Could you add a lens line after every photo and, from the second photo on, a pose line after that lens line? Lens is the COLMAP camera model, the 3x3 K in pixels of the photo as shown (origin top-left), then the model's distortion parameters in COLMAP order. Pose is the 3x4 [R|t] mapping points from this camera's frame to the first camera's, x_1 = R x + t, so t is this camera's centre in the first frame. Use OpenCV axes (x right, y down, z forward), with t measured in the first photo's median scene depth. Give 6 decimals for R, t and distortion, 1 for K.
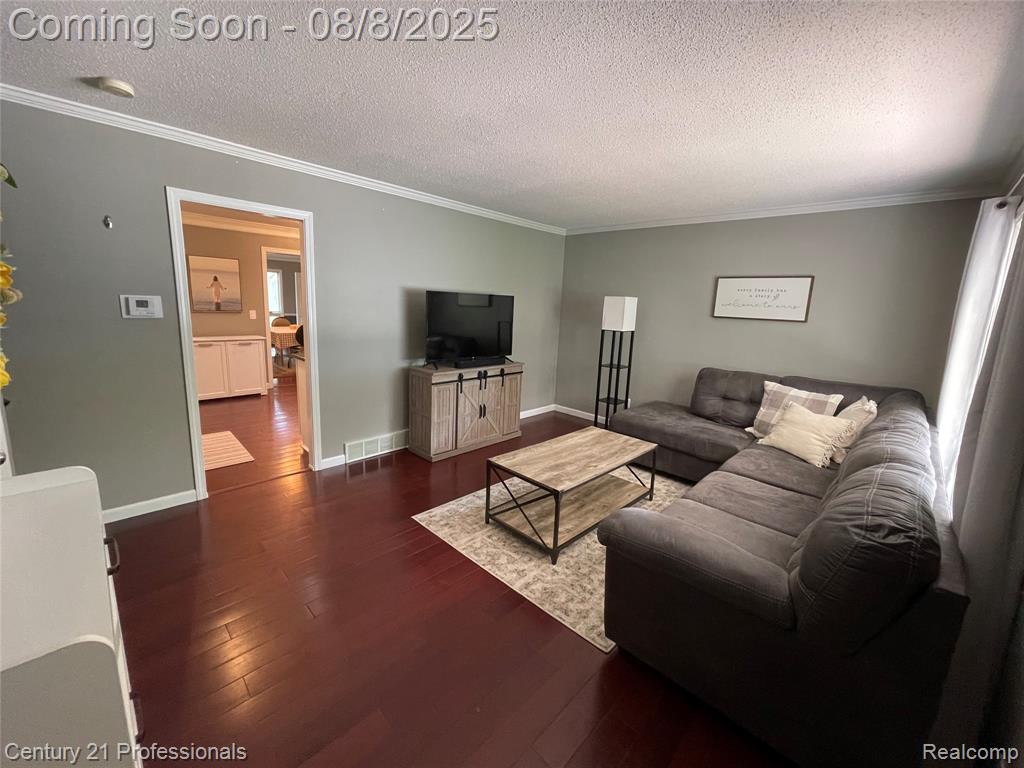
lens RADIAL K [[409.9, 0, 514.0], [0, 409.9, 373.2], [0, 0, 1]] dist [-0.003040, 0.000506]
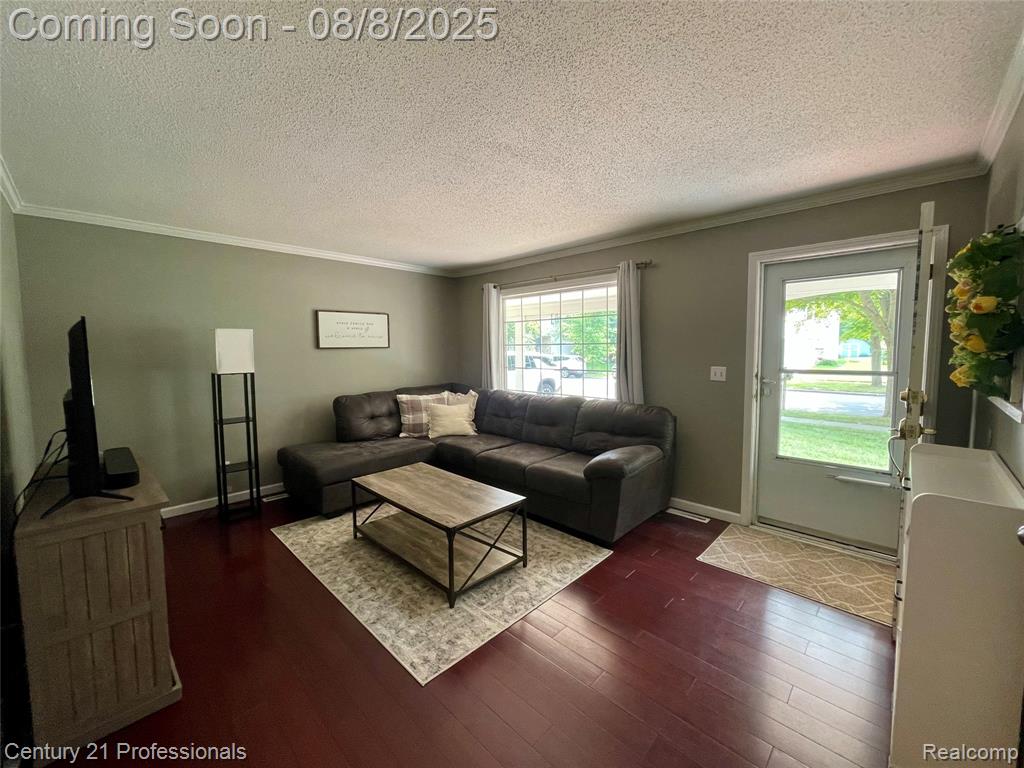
lens RADIAL K [[409.9, 0, 512.8], [0, 409.9, 377.6], [0, 0, 1]] dist [-0.003040, 0.000506]
pose [[0.005518, -0.121750, 0.992545, -0.614064], [0.175689, 0.977240, 0.118896, -0.117711], [-0.984430, 0.173723, 0.026782, 0.582931]]
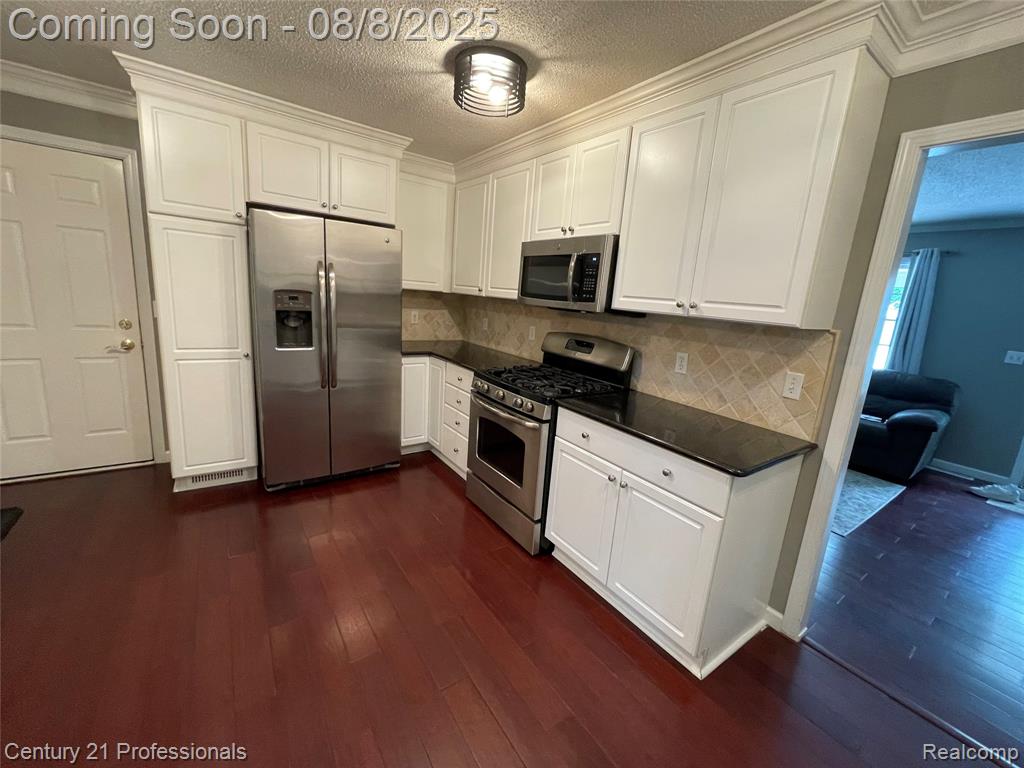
lens RADIAL K [[409.9, 0, 517.6], [0, 409.9, 377.1], [0, 0, 1]] dist [-0.003040, 0.000506]
pose [[0.192484, -0.228724, 0.954272, -0.947782], [0.094134, 0.972276, 0.214052, -0.229772], [-0.976775, 0.048627, 0.208678, 1.168358]]
